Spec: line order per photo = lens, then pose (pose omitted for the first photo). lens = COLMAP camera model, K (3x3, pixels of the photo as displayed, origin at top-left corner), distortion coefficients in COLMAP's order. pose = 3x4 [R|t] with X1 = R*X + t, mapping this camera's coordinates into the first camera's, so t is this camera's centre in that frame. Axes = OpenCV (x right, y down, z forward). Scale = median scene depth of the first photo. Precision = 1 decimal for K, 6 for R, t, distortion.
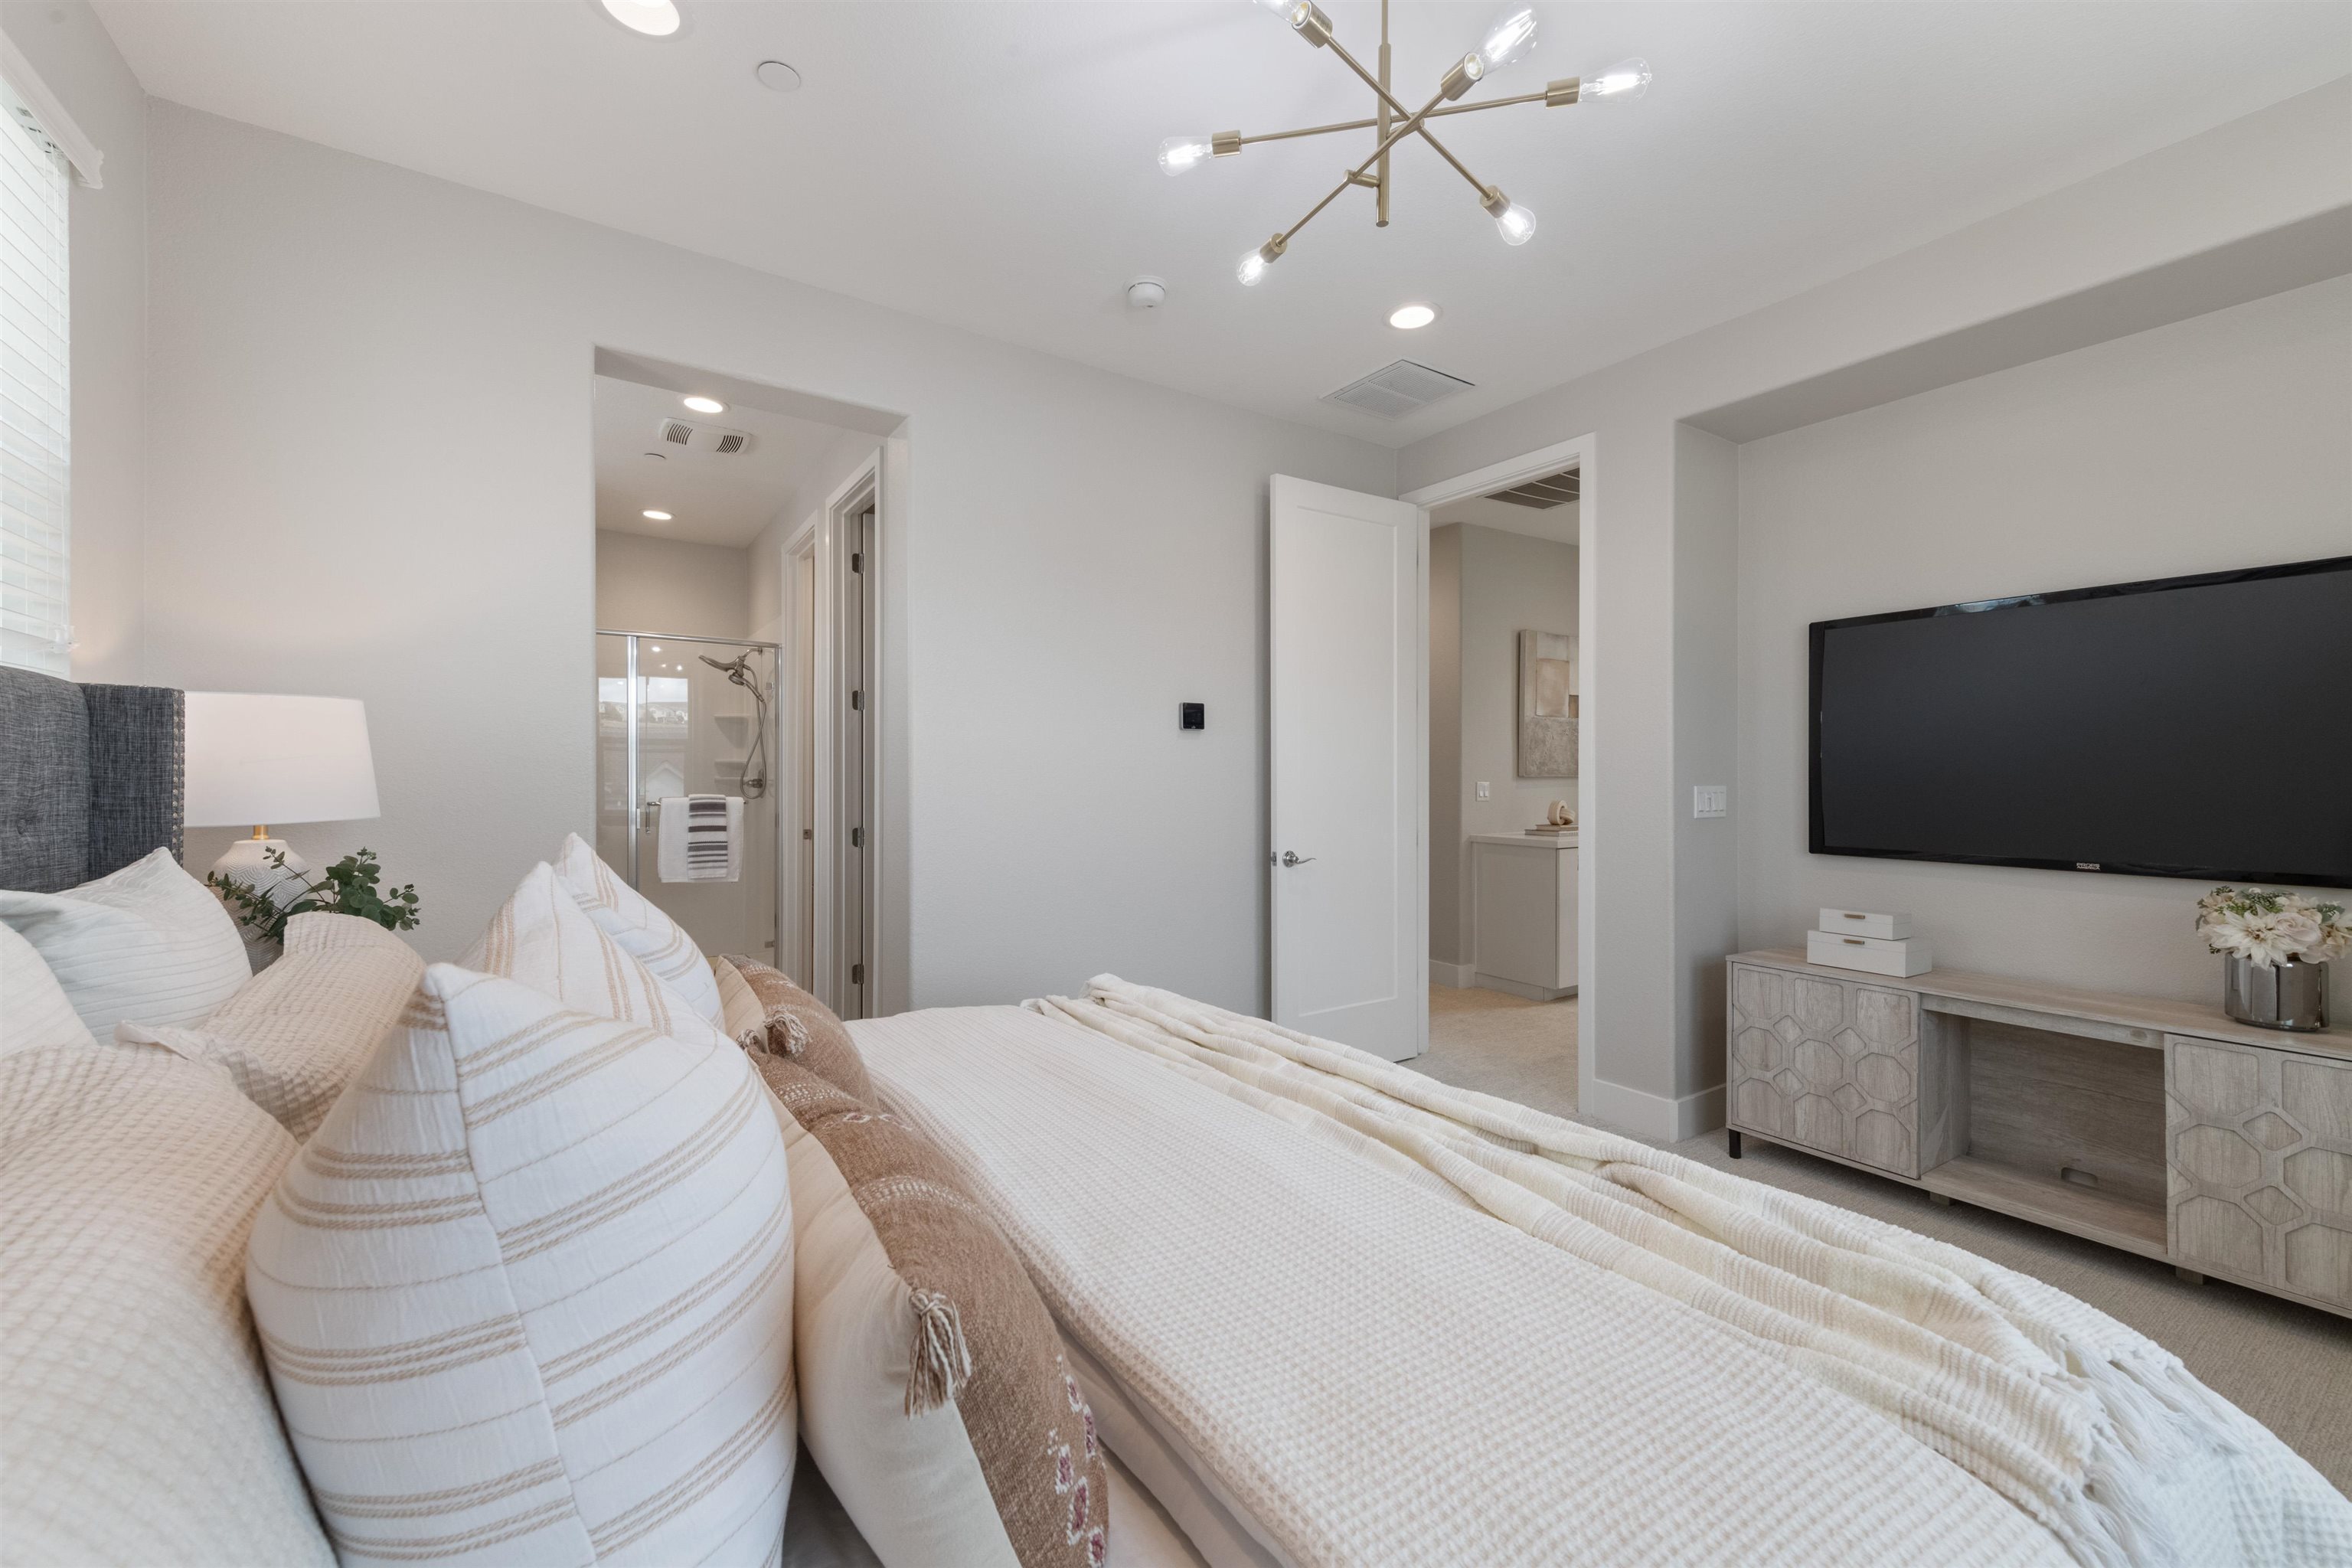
lens RADIAL K [[941.6, 0, 1165.8], [0, 941.6, 774.8], [0, 0, 1]] dist [0.000609, 0.000061]
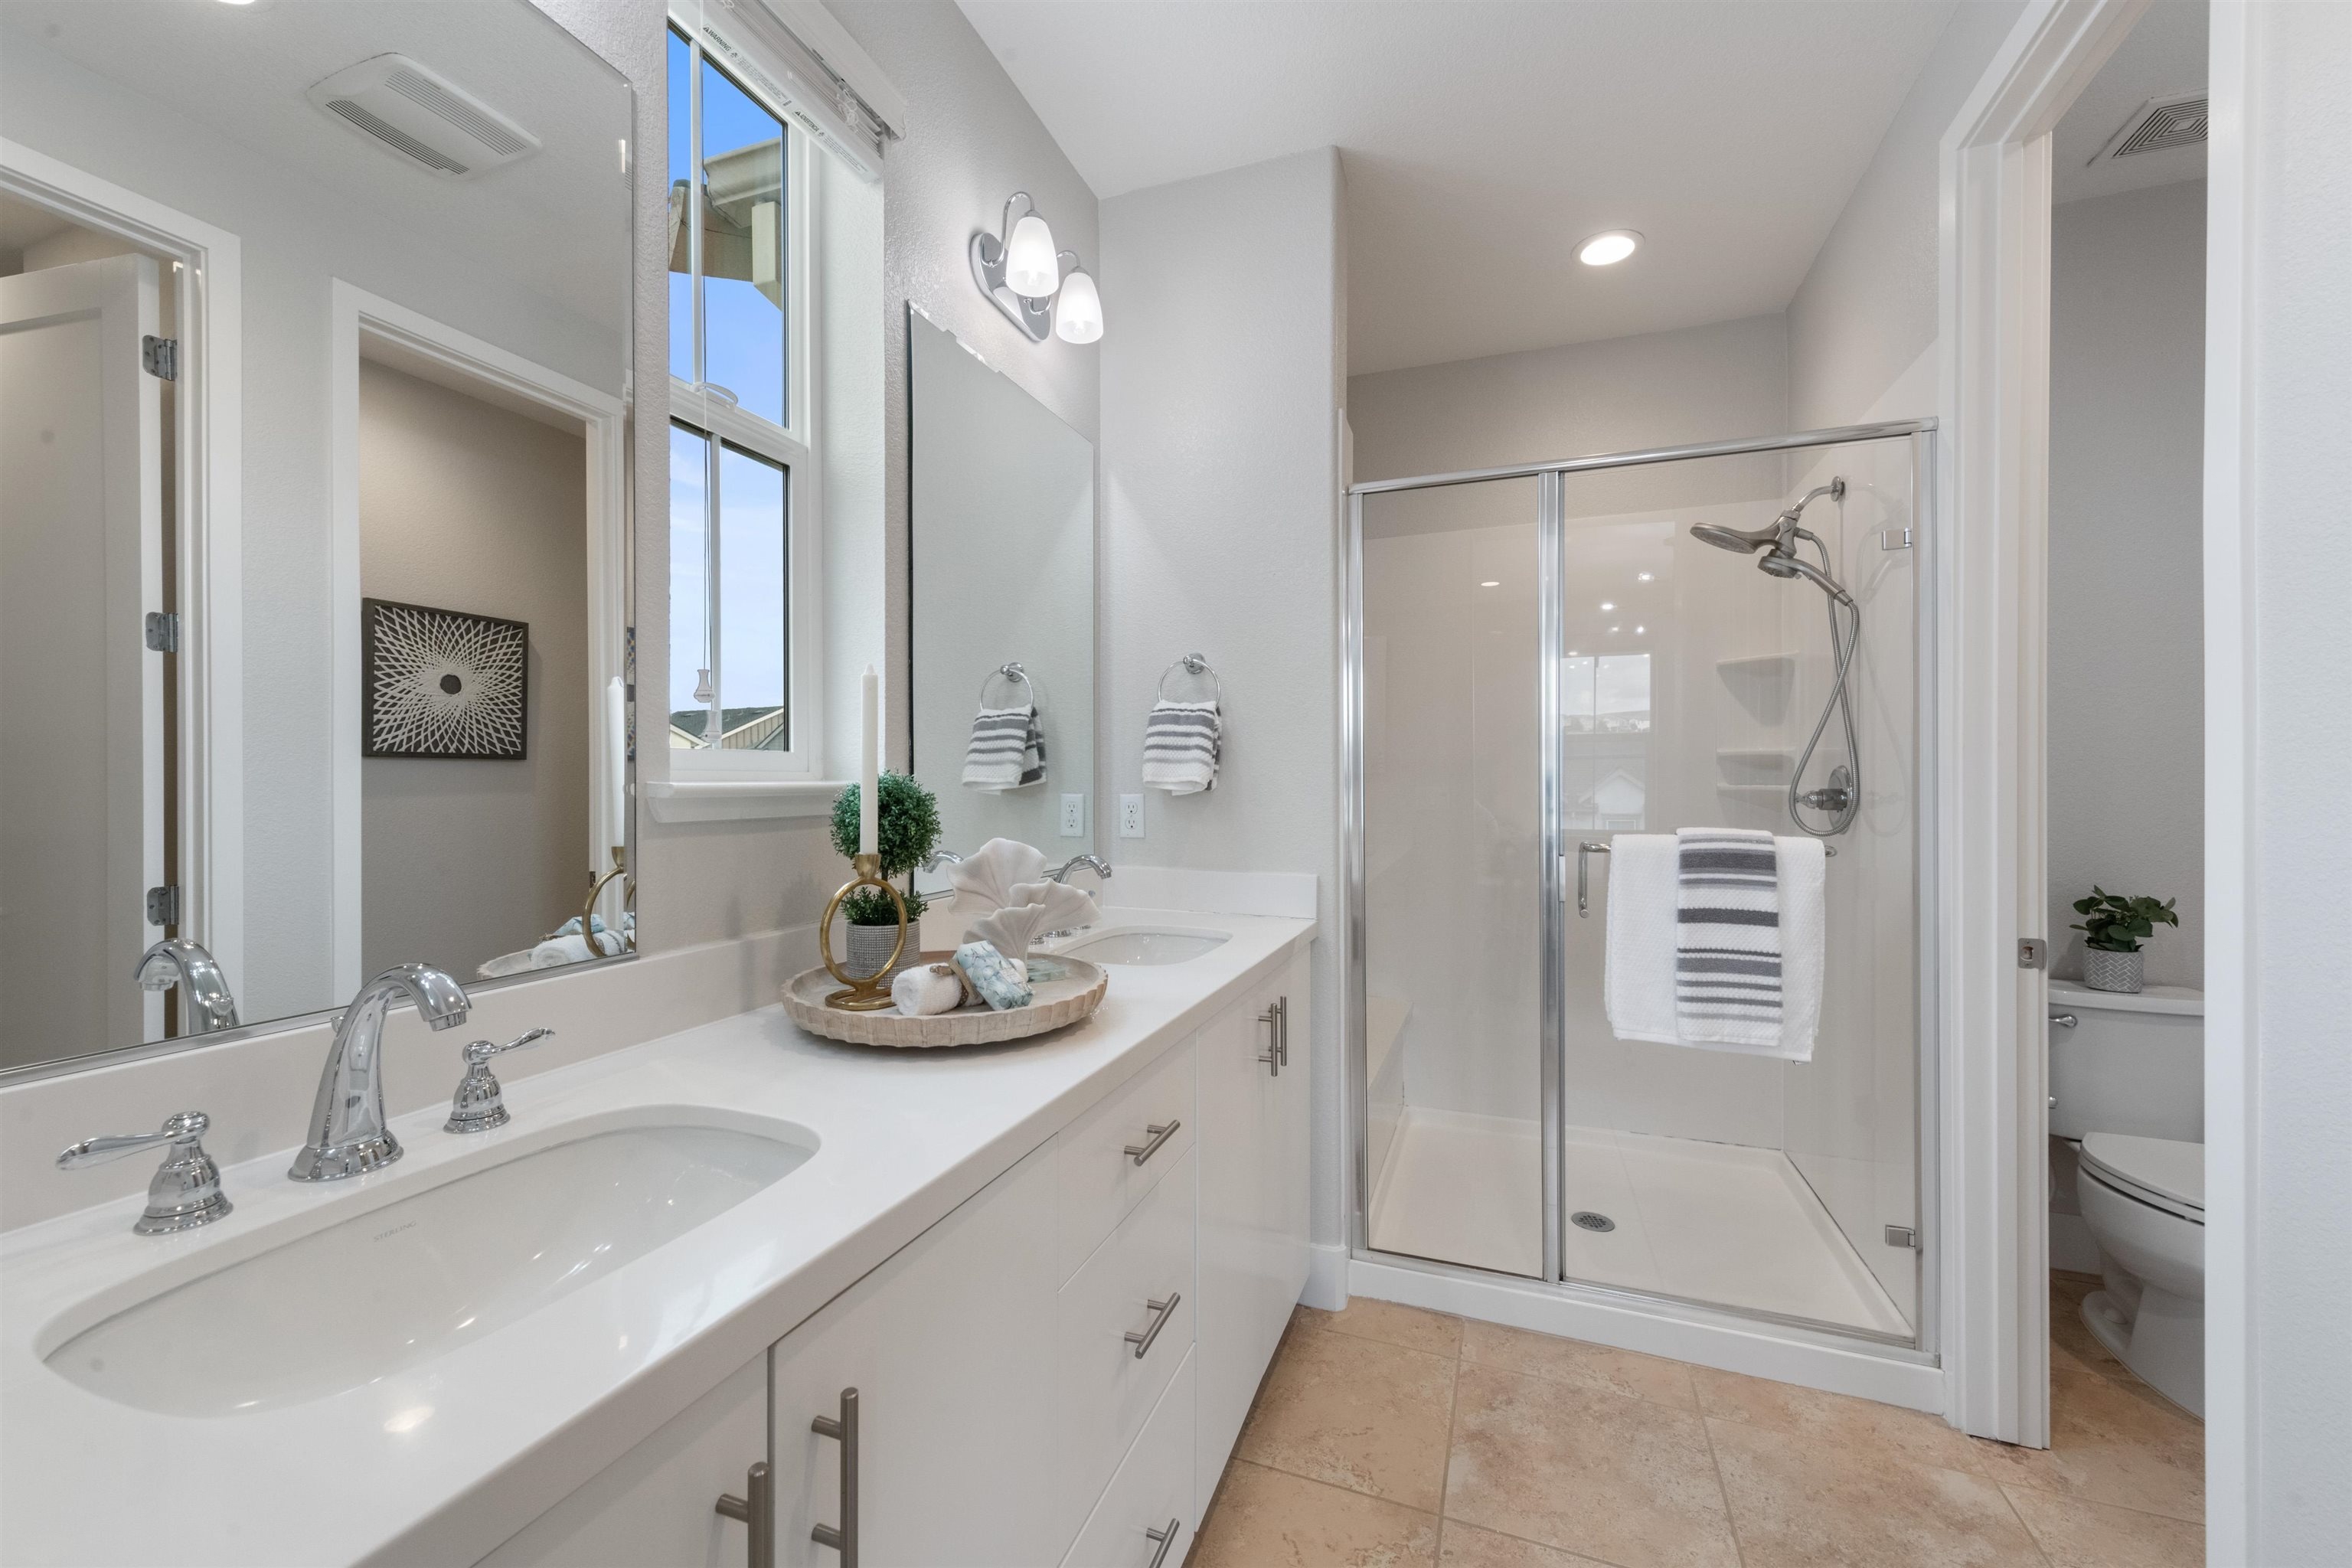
lens RADIAL K [[941.6, 0, 1166.5], [0, 941.6, 782.6], [0, 0, 1]] dist [0.000609, 0.000061]
pose [[0.593160, -0.002830, -0.805080, -0.291200], [0.002275, 0.999996, -0.001838, 0.001179], [0.805081, -0.000741, 0.593164, 0.545334]]
